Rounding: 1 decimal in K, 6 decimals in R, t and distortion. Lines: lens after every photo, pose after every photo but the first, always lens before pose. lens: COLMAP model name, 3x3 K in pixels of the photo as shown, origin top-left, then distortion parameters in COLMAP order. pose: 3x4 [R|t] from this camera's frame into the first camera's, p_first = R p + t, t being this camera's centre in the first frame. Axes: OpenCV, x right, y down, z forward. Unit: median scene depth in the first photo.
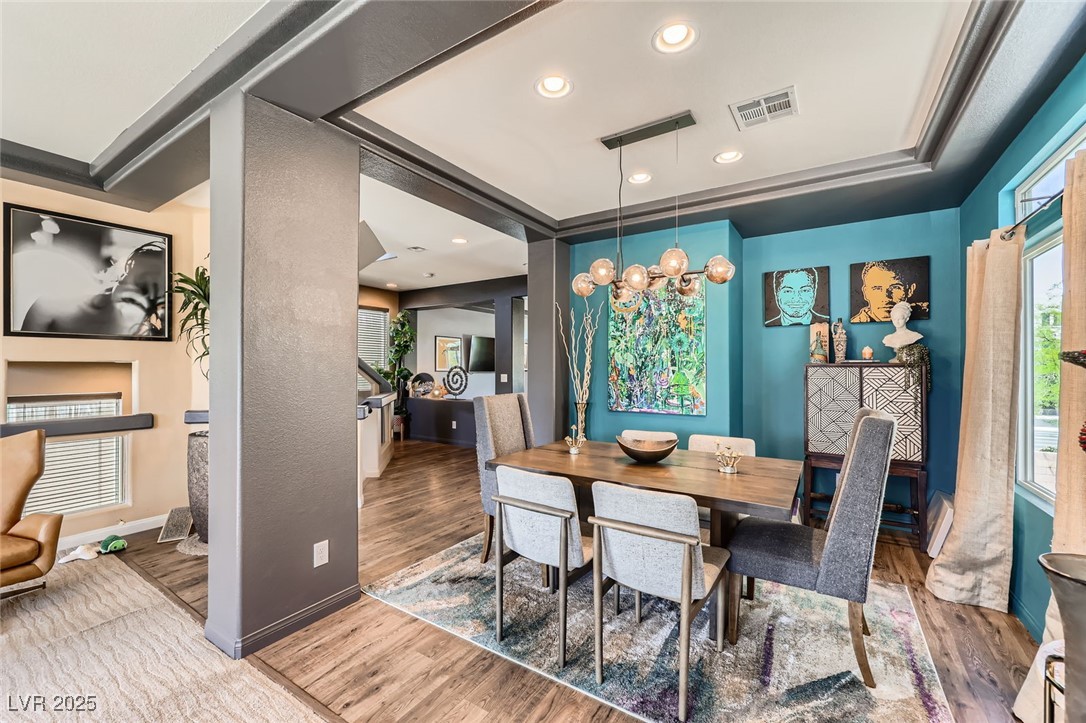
lens RADIAL K [[441.6, 0, 550.2], [0, 441.6, 363.9], [0, 0, 1]] dist [-0.000598, 0.000711]
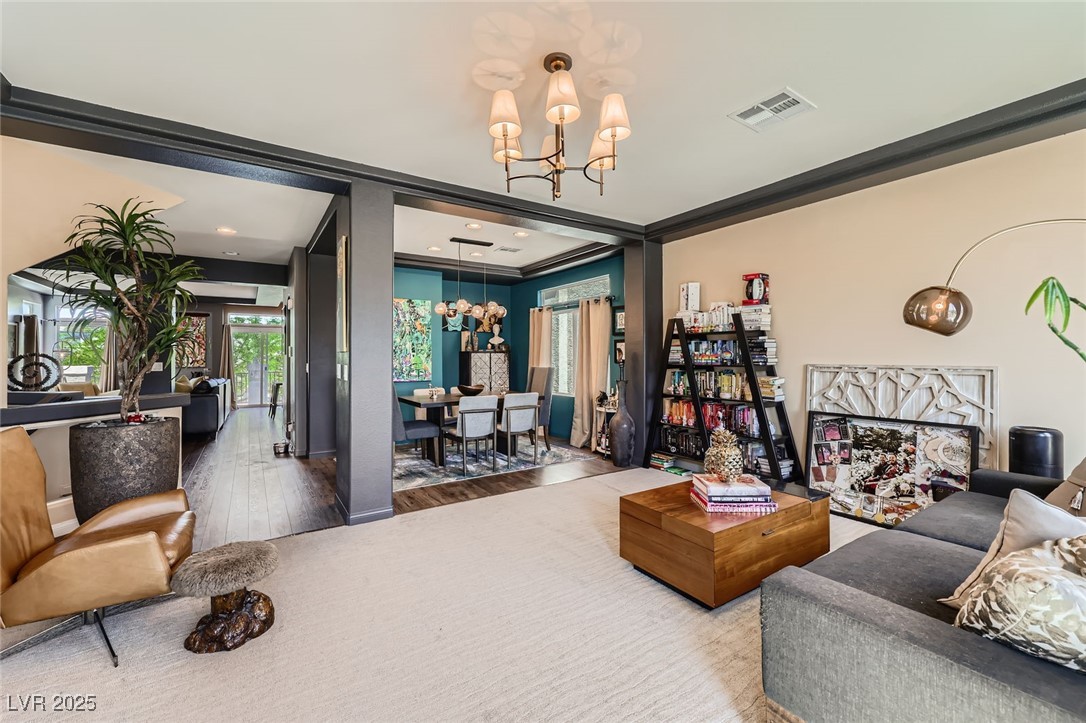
lens RADIAL K [[441.6, 0, 546.3], [0, 441.6, 356.2], [0, 0, 1]] dist [-0.000598, 0.000711]
pose [[0.404205, -0.002408, 0.914665, -1.073013], [-0.000453, 0.999996, 0.002833, 0.015161], [-0.914668, -0.001560, 0.404203, -0.133934]]
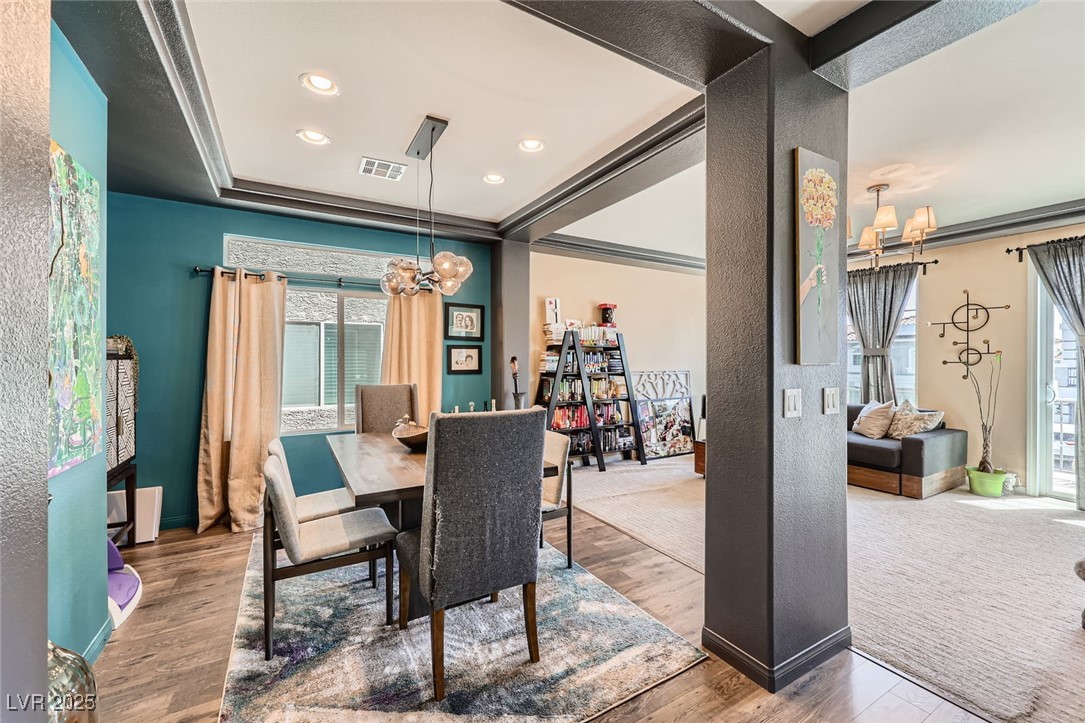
lens RADIAL K [[441.1, 0, 539.6], [0, 441.1, 363.3], [0, 0, 1]] dist [-0.000598, 0.000711]
pose [[-0.888801, -0.004746, 0.458268, -0.349837], [-0.003733, 0.999988, 0.003116, 0.008063], [-0.458278, 0.001059, -0.888808, 1.220184]]
